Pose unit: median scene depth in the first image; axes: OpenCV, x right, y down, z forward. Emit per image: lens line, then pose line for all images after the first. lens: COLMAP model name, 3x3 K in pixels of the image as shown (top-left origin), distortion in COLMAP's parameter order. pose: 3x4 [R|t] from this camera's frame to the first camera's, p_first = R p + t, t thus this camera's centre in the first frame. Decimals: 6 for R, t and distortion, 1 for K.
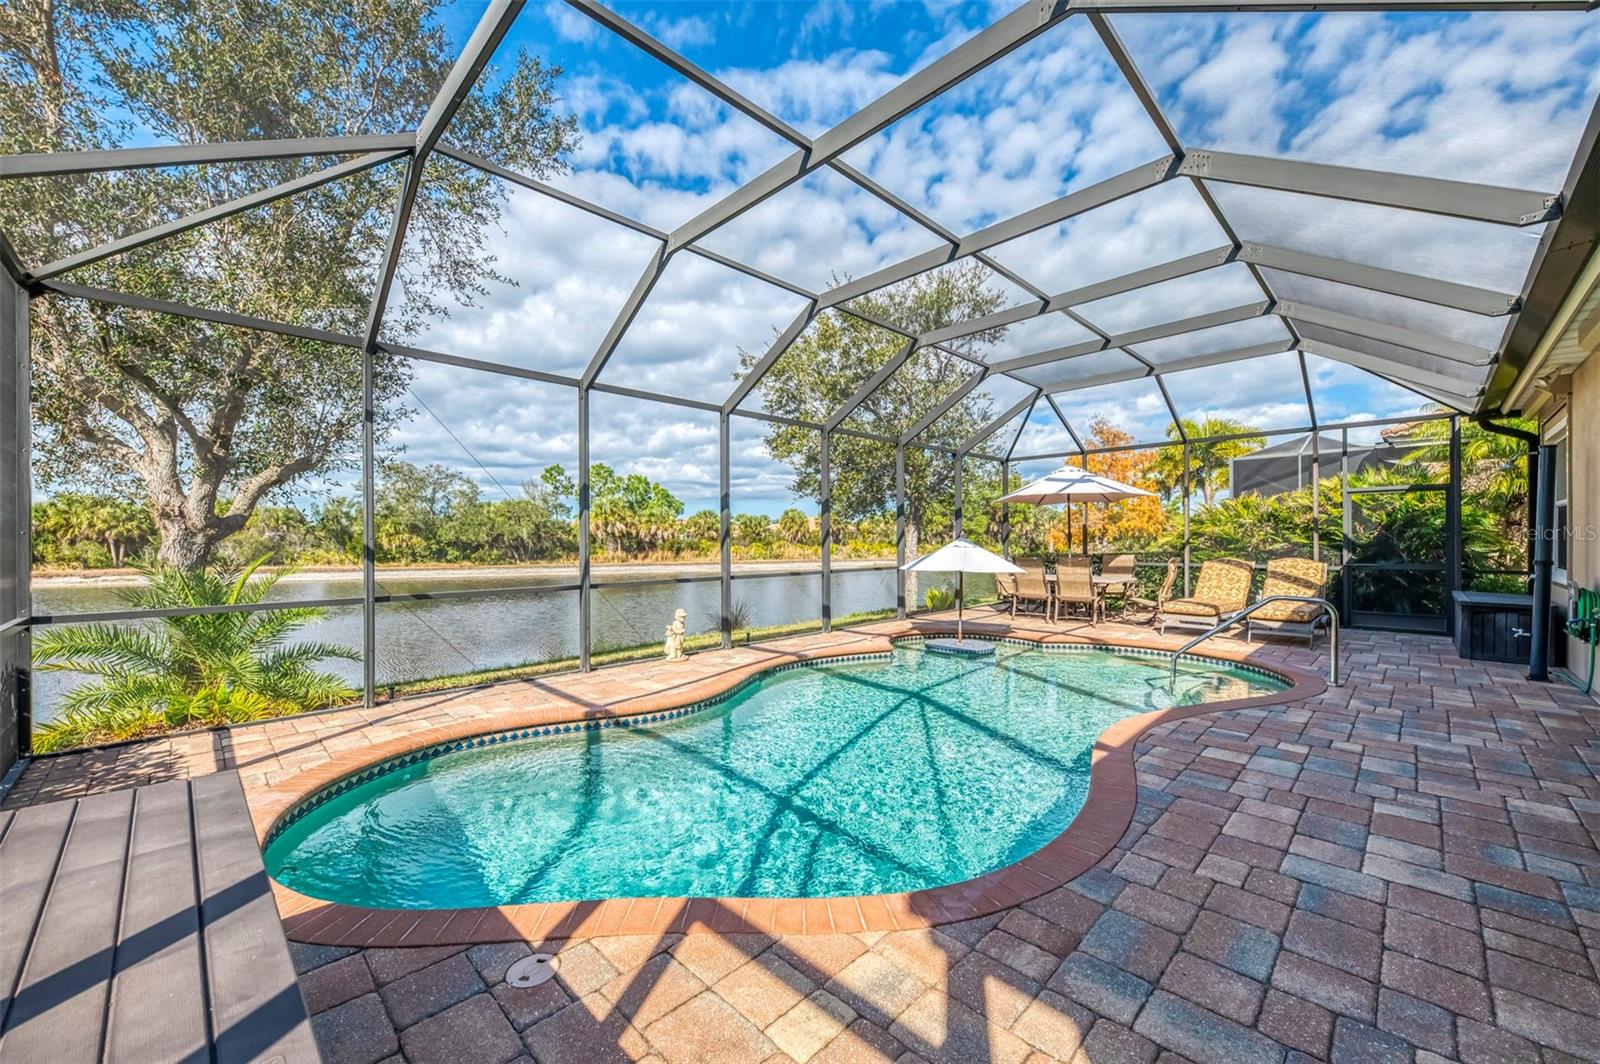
lens RADIAL K [[625.4, 0, 800.0], [0, 625.4, 532.0], [0, 0, 1]] dist [0.011982, -0.005844]
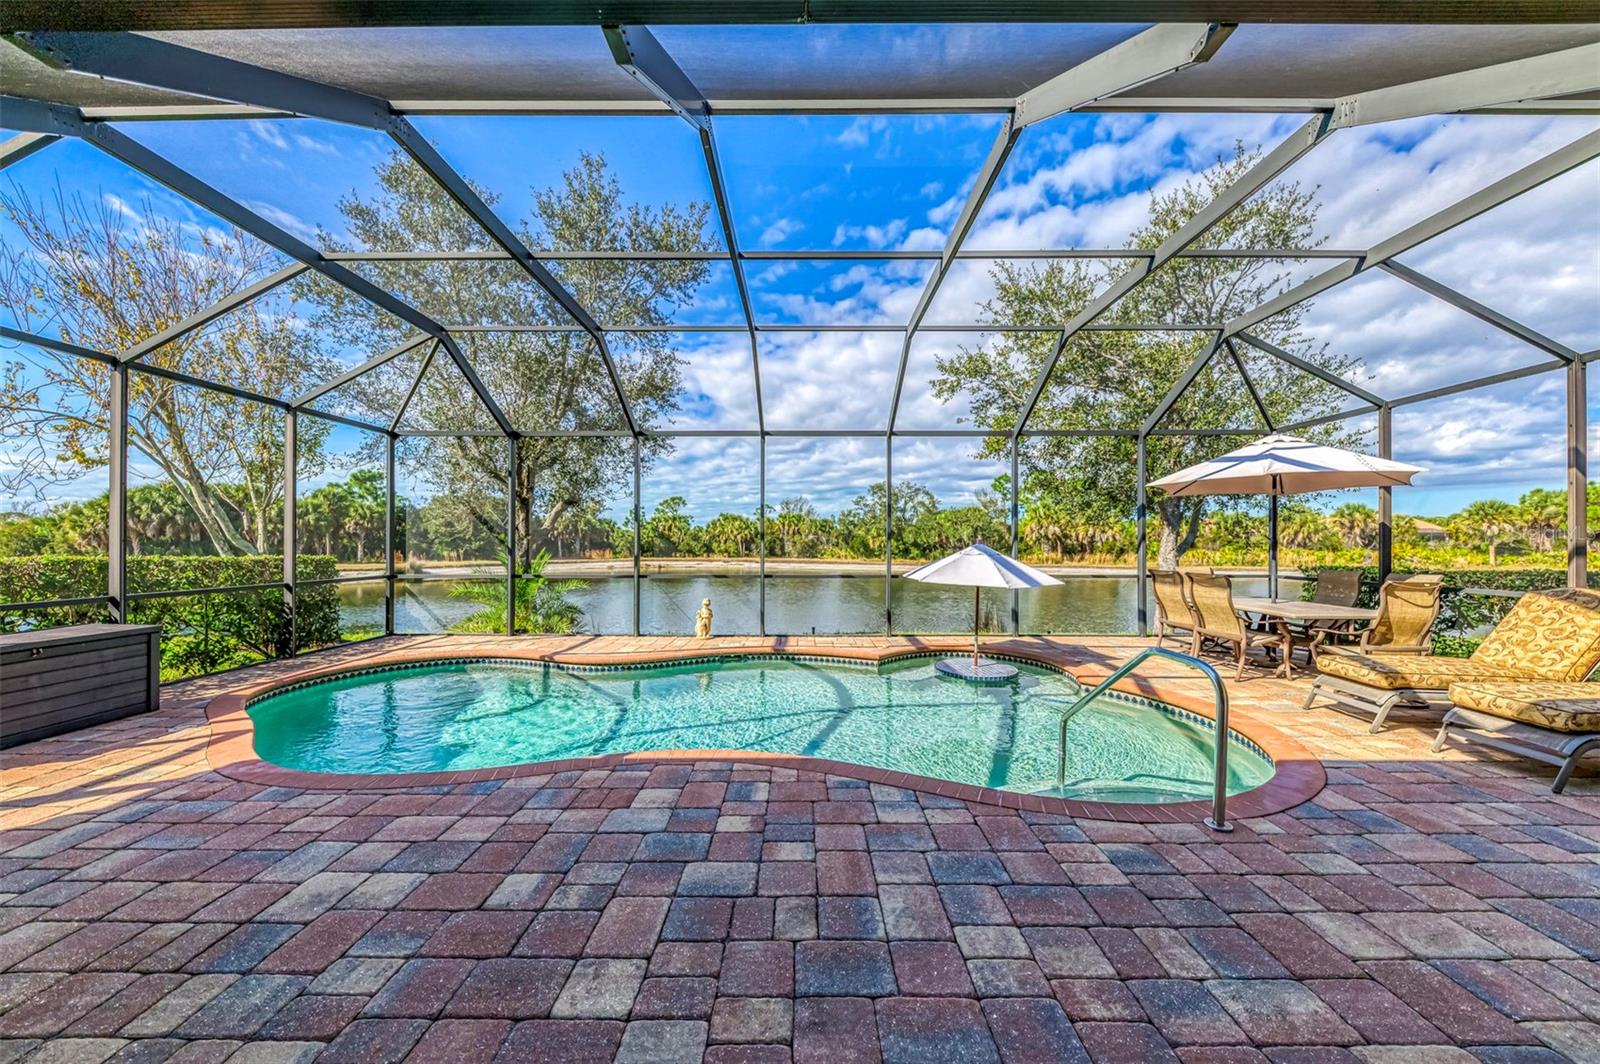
lens RADIAL K [[573.1, 0, 800.0], [0, 573.1, 532.0], [0, 0, 1]] dist [-0.000080, -0.000255]
pose [[0.693249, -0.007601, -0.720658, 0.108134], [0.005010, 0.999971, -0.005727, -0.000440], [0.720680, 0.000360, 0.693267, 0.046534]]
